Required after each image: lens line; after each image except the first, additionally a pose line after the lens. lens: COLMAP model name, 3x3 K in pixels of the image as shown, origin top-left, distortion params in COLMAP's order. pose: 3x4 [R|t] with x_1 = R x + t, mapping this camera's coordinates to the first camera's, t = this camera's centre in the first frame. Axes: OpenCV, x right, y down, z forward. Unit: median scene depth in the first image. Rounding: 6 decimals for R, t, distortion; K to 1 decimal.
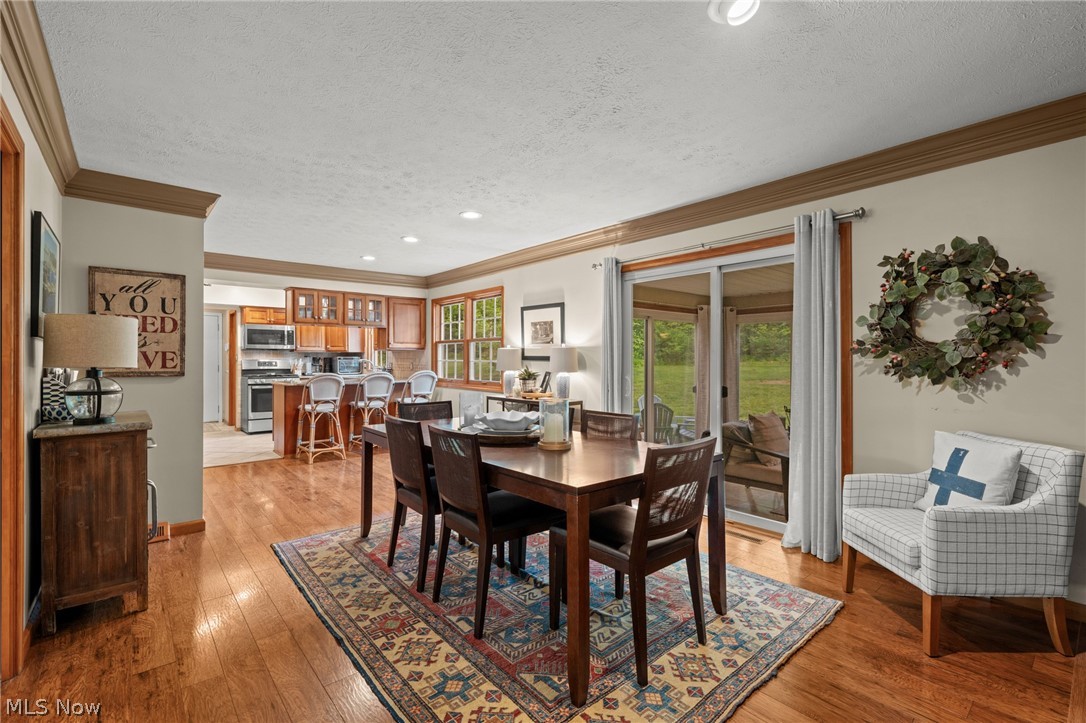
lens RADIAL K [[483.9, 0, 540.6], [0, 483.9, 357.4], [0, 0, 1]] dist [0.000832, 0.000027]
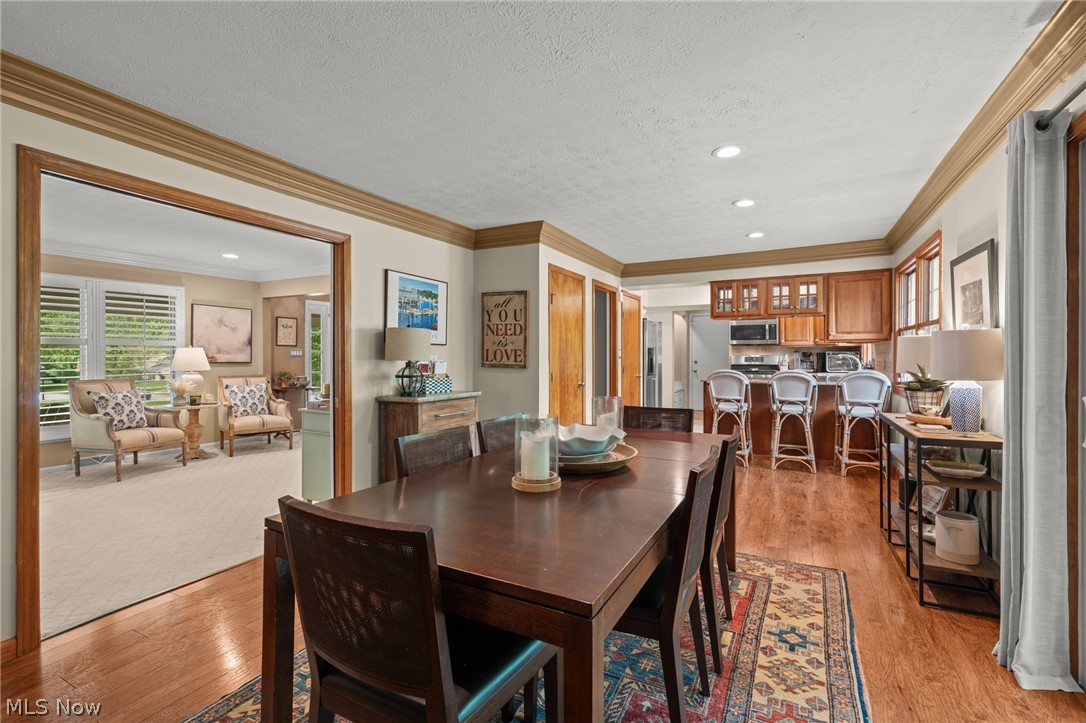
lens RADIAL K [[483.9, 0, 540.6], [0, 483.9, 357.4], [0, 0, 1]] dist [0.000832, 0.000027]
pose [[0.372646, 0.003085, -0.927969, 0.313184], [0.005889, 0.999966, 0.005689, 0.001667], [0.927955, -0.007584, 0.372615, 0.359498]]
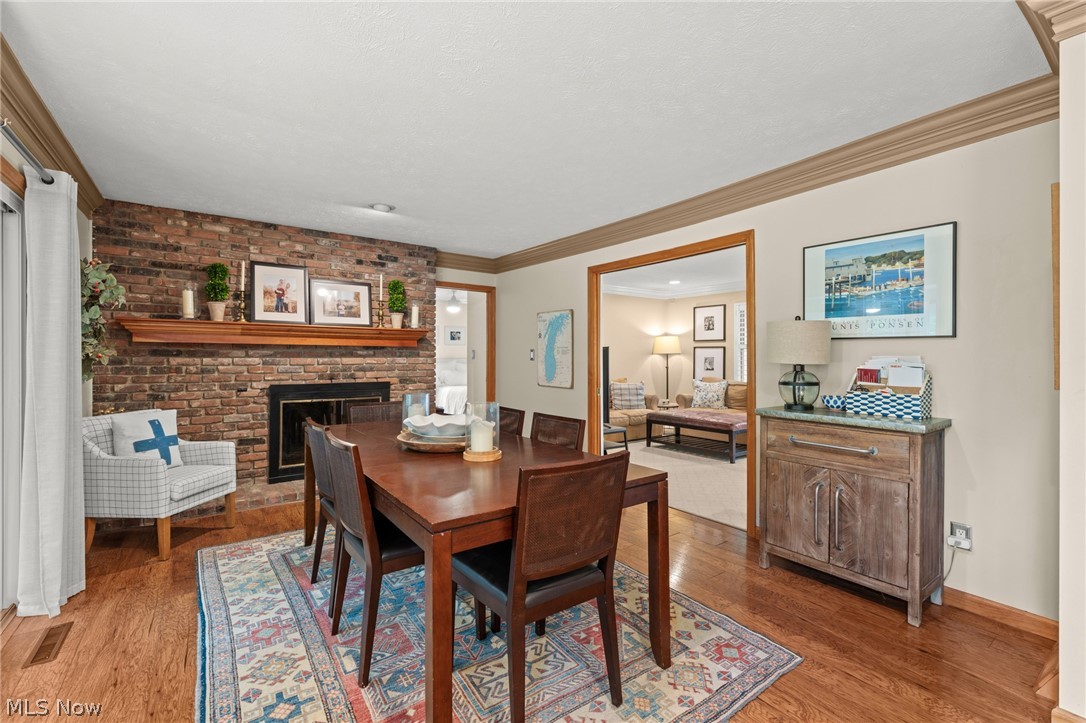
lens RADIAL K [[470.9, 0, 542.7], [0, 470.9, 356.2], [0, 0, 1]] dist [-0.000514, -0.000264]
pose [[-0.997027, 0.002329, 0.077020, -0.166928], [0.001877, 0.999981, -0.005942, 0.004283], [-0.077032, -0.005779, -0.997012, 0.986736]]
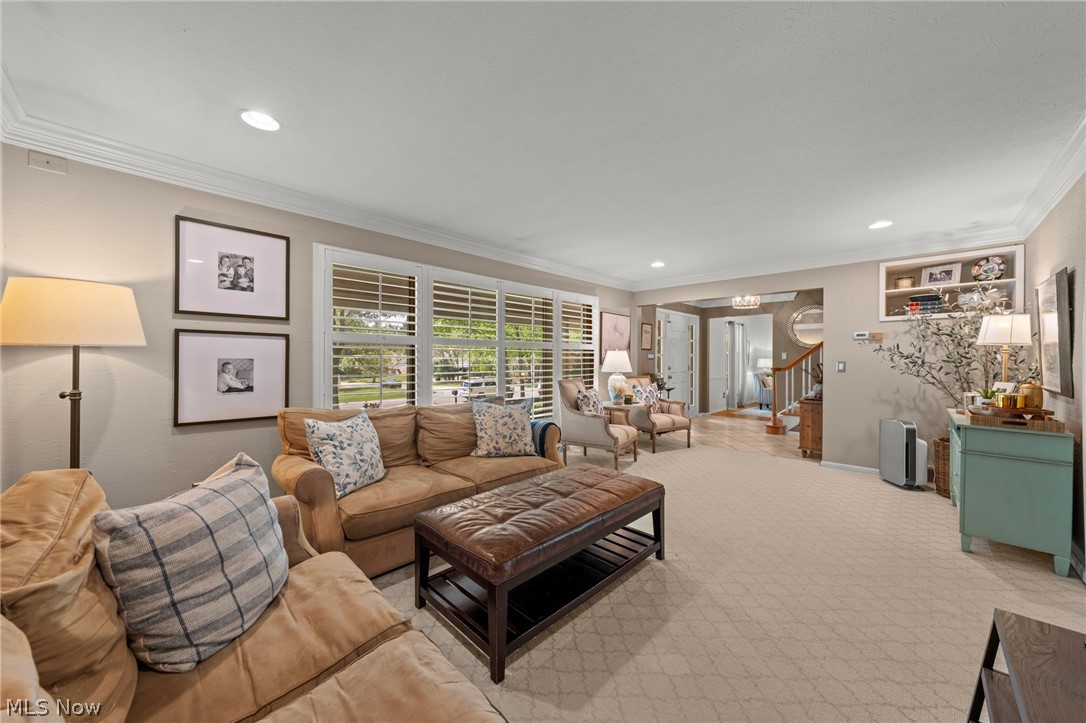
lens RADIAL K [[388.5, 0, 540.3], [0, 388.5, 357.6], [0, 0, 1]] dist [-0.001610, -0.000102]
pose [[0.088064, -0.001346, -0.996114, -0.061087], [0.000876, 0.999999, -0.001274, -0.000897], [0.996114, -0.000760, 0.088065, -0.246803]]
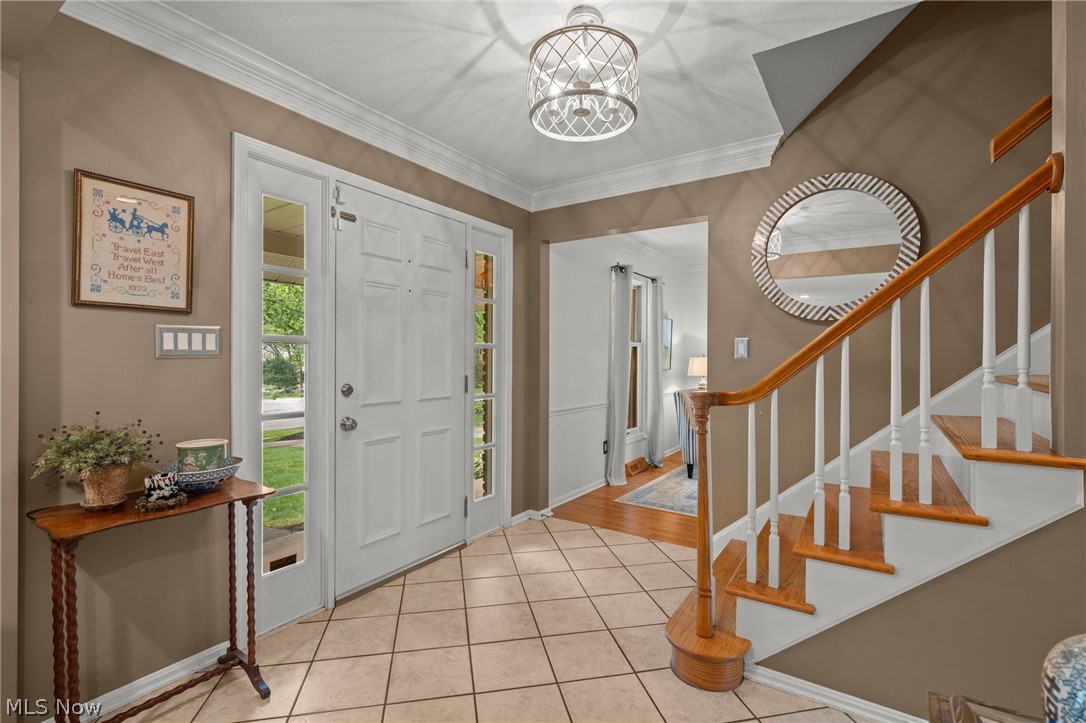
lens RADIAL K [[505.4, 0, 543.0], [0, 505.4, 361.5], [0, 0, 1]] dist [0.000631, 0.000146]
pose [[0.276514, 0.008727, -0.960970, -0.871881], [-0.001734, 0.999962, 0.008582, 0.002215], [0.961008, -0.000707, 0.276518, 0.365362]]
